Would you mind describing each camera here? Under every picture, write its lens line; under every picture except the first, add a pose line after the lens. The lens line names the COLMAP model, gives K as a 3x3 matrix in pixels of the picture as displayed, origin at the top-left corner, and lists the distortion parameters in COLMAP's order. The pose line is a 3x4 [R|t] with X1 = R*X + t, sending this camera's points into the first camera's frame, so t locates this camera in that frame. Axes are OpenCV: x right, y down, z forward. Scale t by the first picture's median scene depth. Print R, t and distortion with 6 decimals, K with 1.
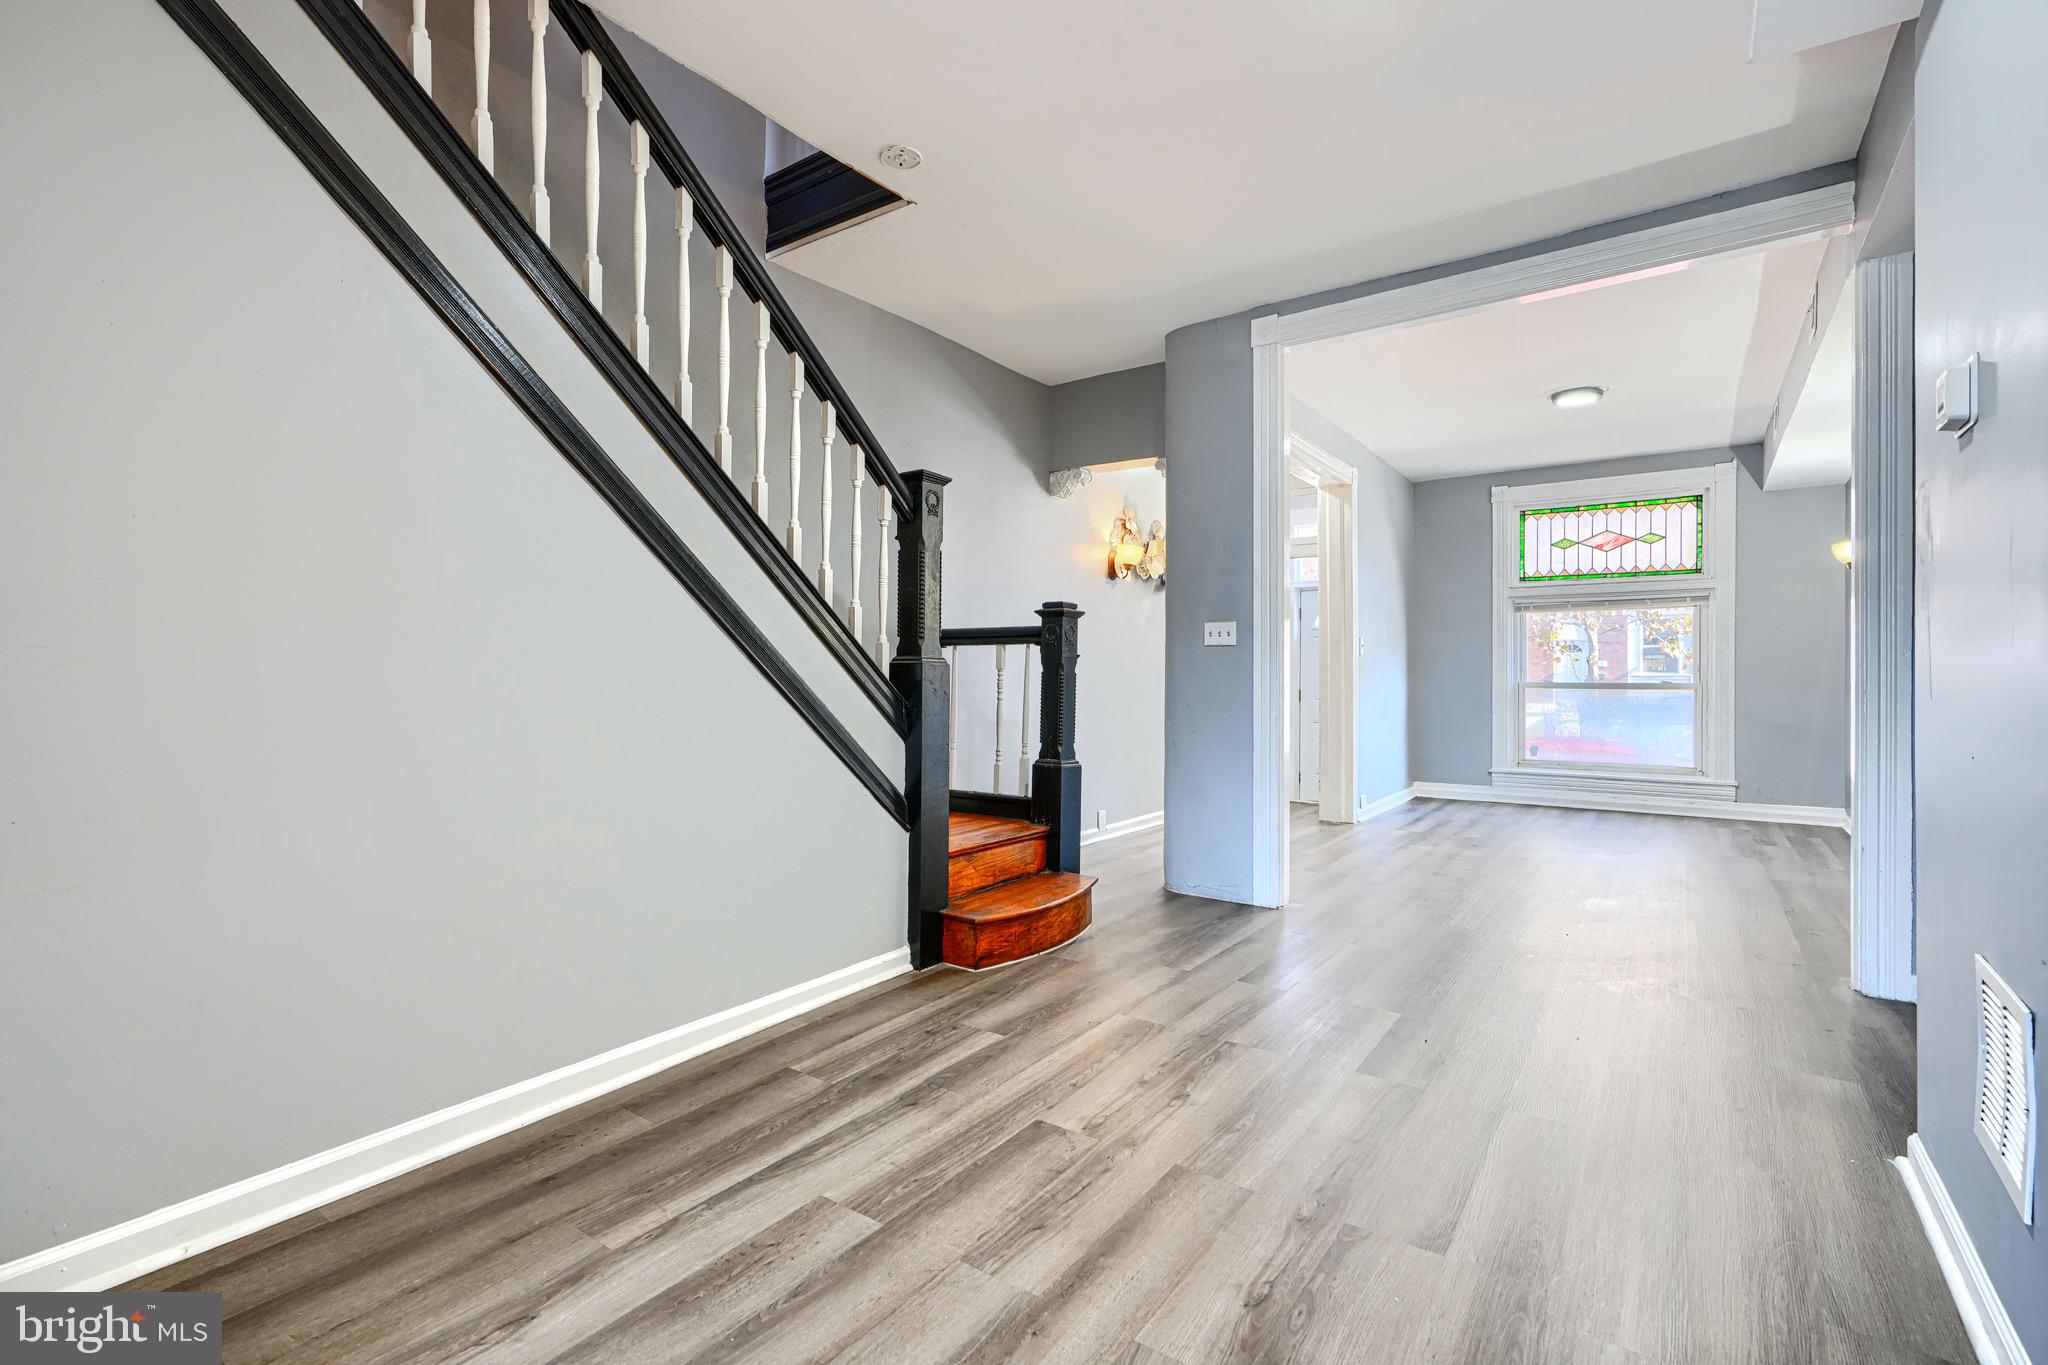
lens RADIAL K [[924.2, 0, 1018.6], [0, 924.2, 679.1], [0, 0, 1]] dist [-0.001699, -0.000309]
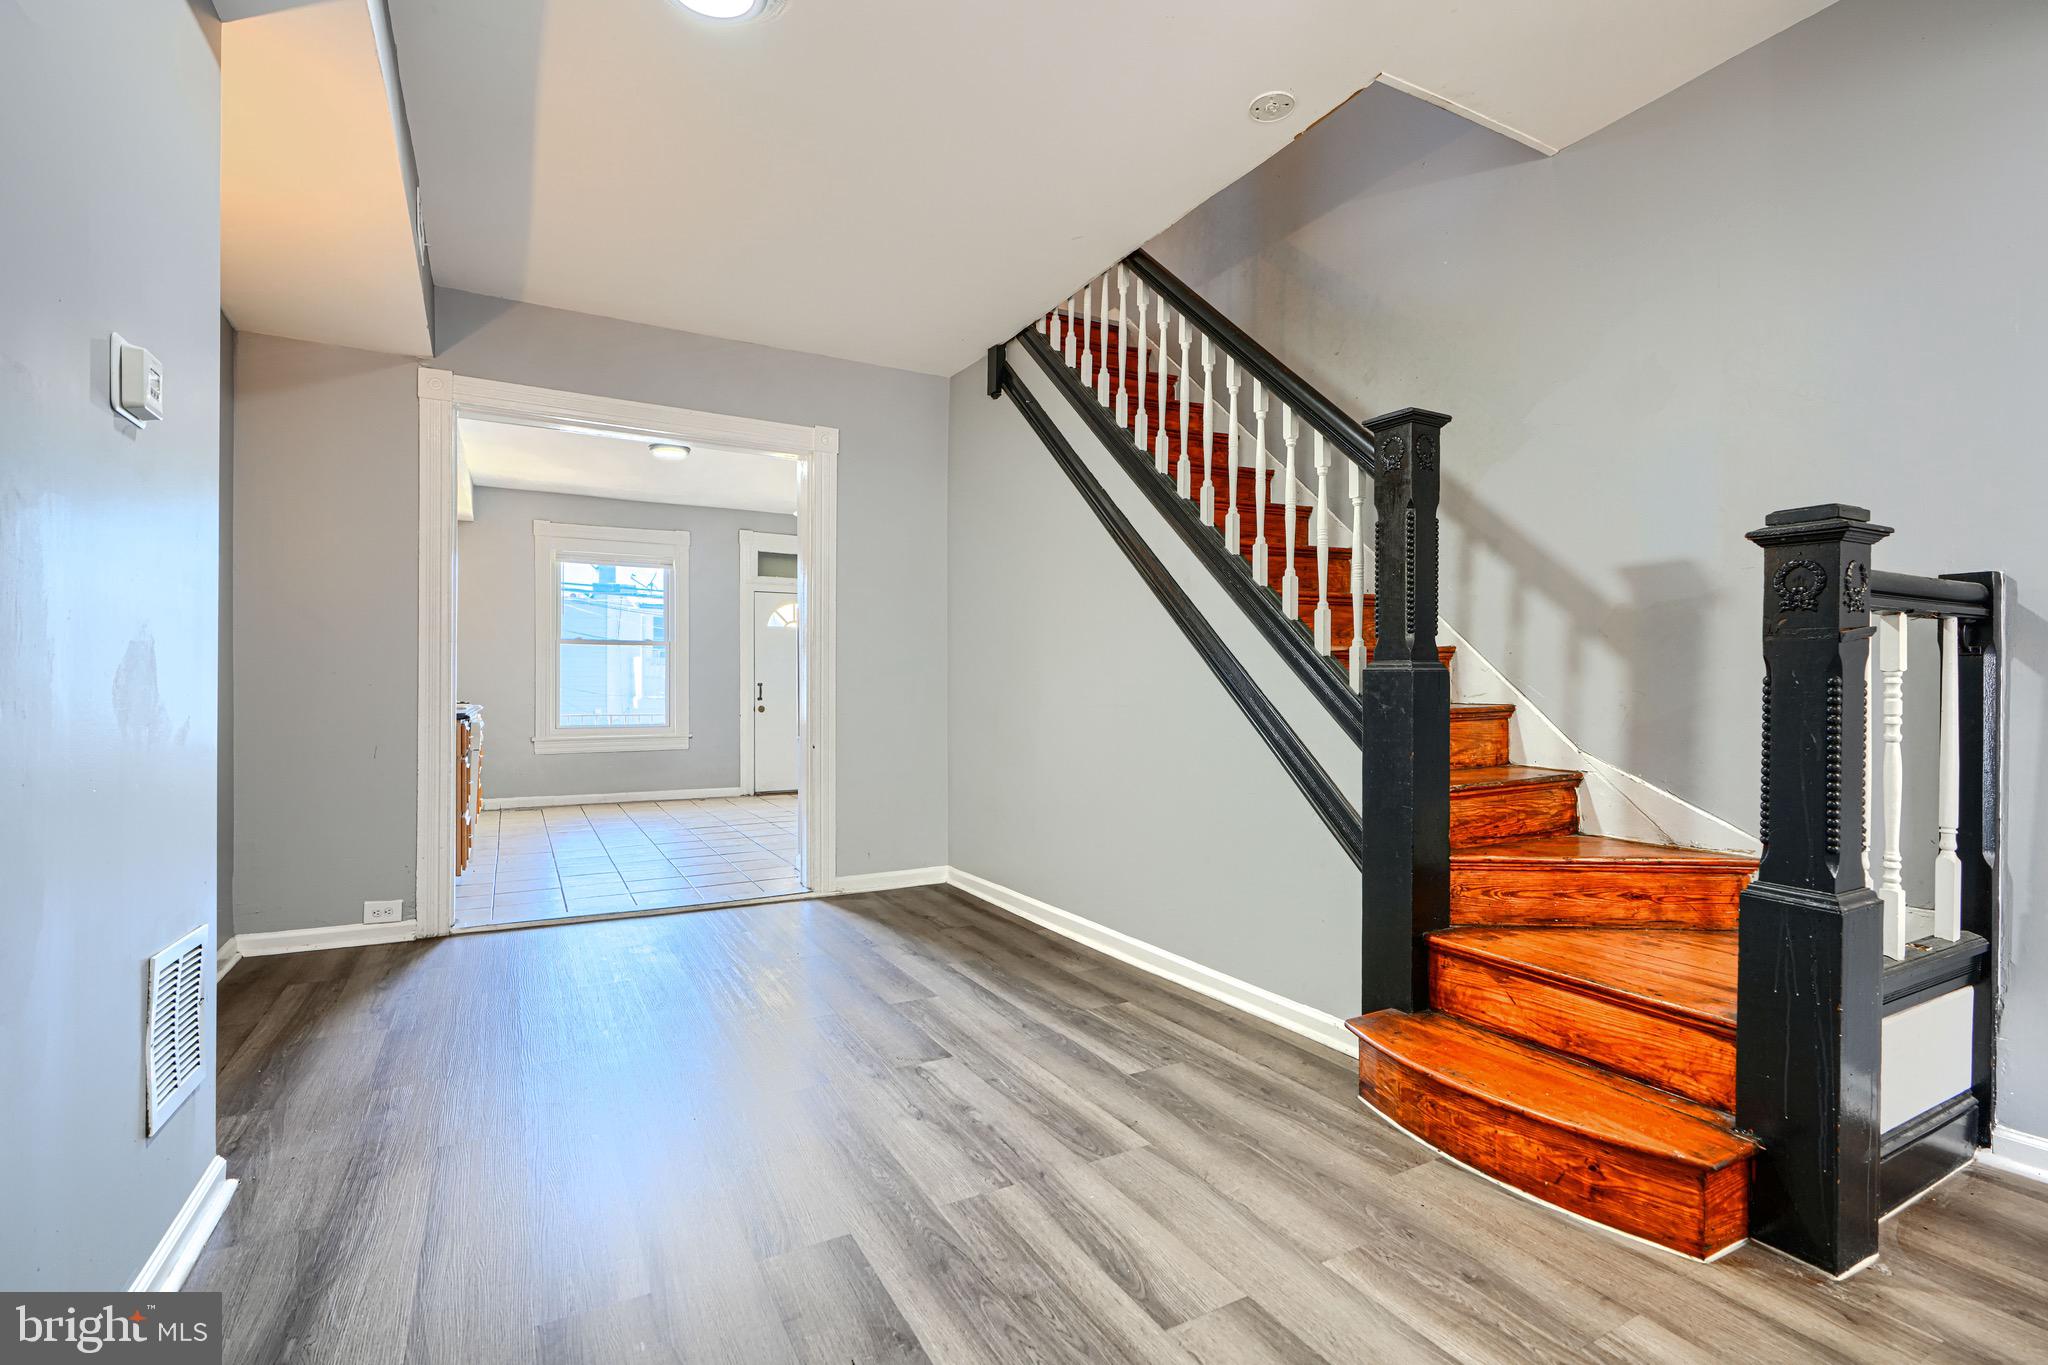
lens RADIAL K [[924.2, 0, 1017.5], [0, 924.2, 686.5], [0, 0, 1]] dist [-0.001699, -0.000309]
pose [[-0.431041, -0.003073, -0.902327, 0.943245], [-0.002608, 0.999994, -0.002160, -0.001376], [0.902329, 0.001423, -0.431046, 1.404265]]
